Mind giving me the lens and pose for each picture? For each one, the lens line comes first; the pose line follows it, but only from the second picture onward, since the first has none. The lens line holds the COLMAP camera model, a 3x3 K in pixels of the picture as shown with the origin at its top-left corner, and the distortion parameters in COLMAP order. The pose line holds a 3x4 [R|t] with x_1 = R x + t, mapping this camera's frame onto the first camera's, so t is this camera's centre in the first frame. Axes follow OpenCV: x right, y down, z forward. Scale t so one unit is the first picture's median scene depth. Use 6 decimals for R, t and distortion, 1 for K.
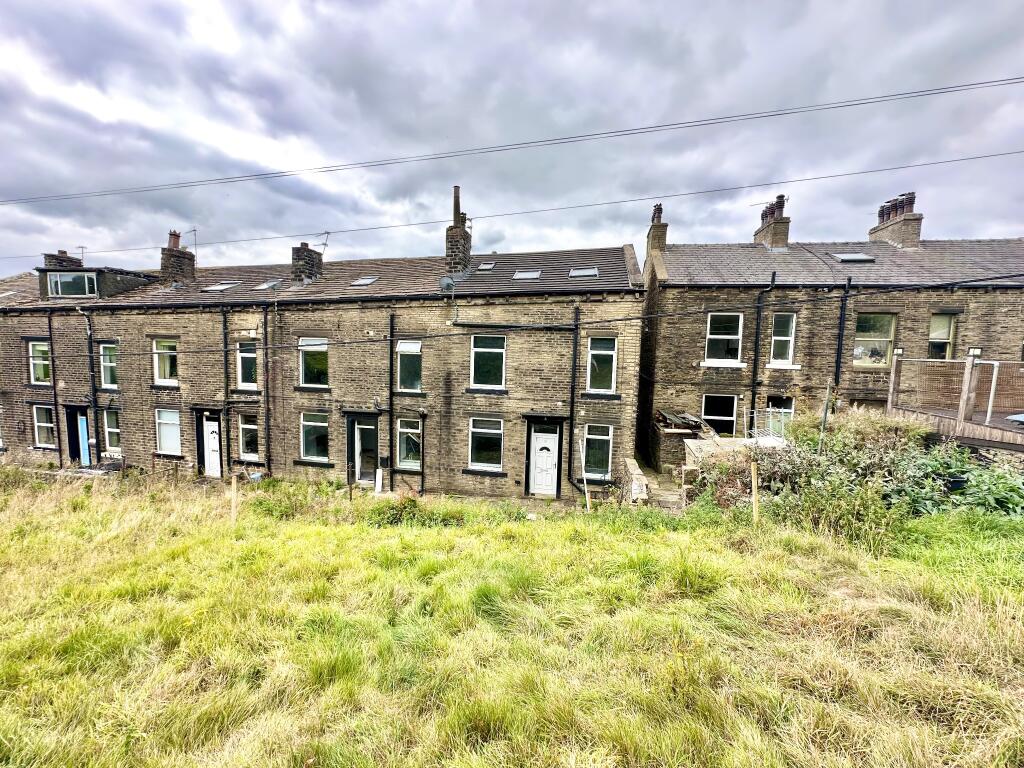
lens RADIAL K [[404.3, 0, 512.0], [0, 404.3, 384.0], [0, 0, 1]] dist [-0.001766, -0.000075]
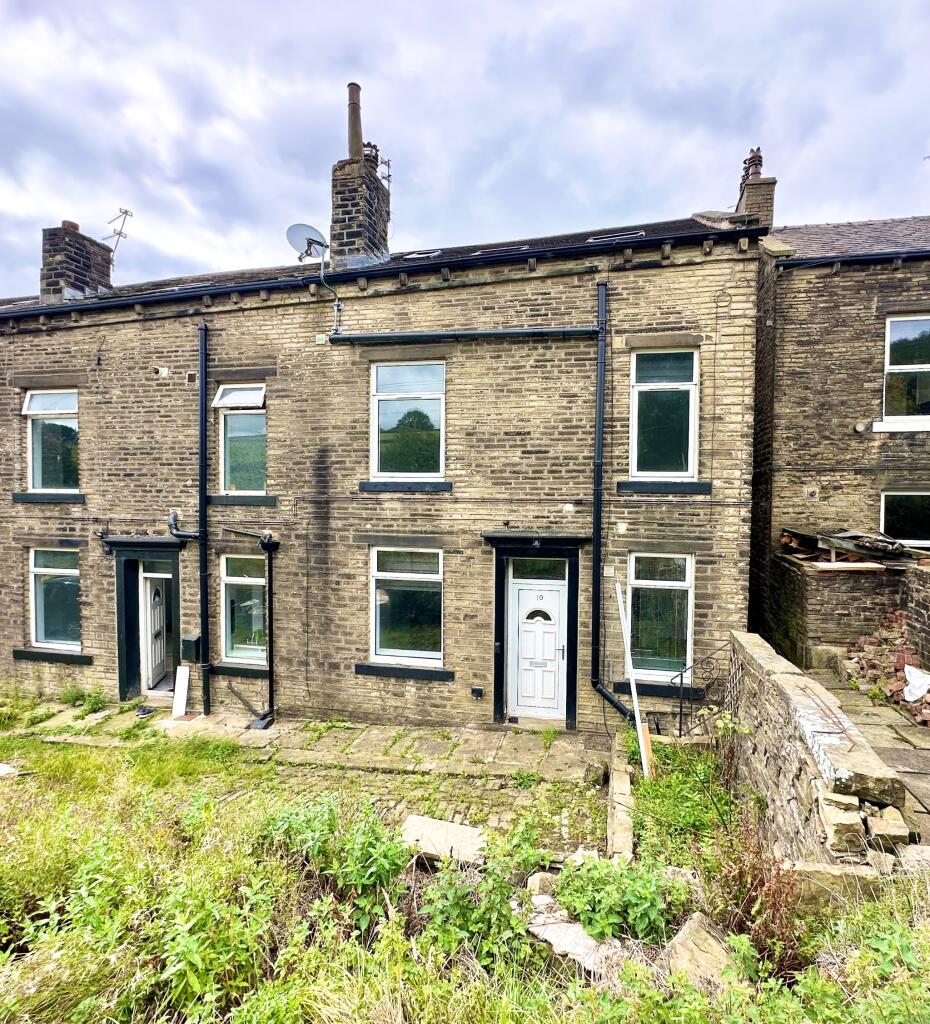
lens RADIAL K [[560.9, 0, 510.6], [0, 560.9, 513.7], [0, 0, 1]] dist [-0.002020, 0.000058]
pose [[0.999707, -0.018556, -0.015558, 0.061451], [0.017751, 0.998573, -0.050372, 0.079687], [0.016470, 0.050081, 0.998609, 0.377405]]
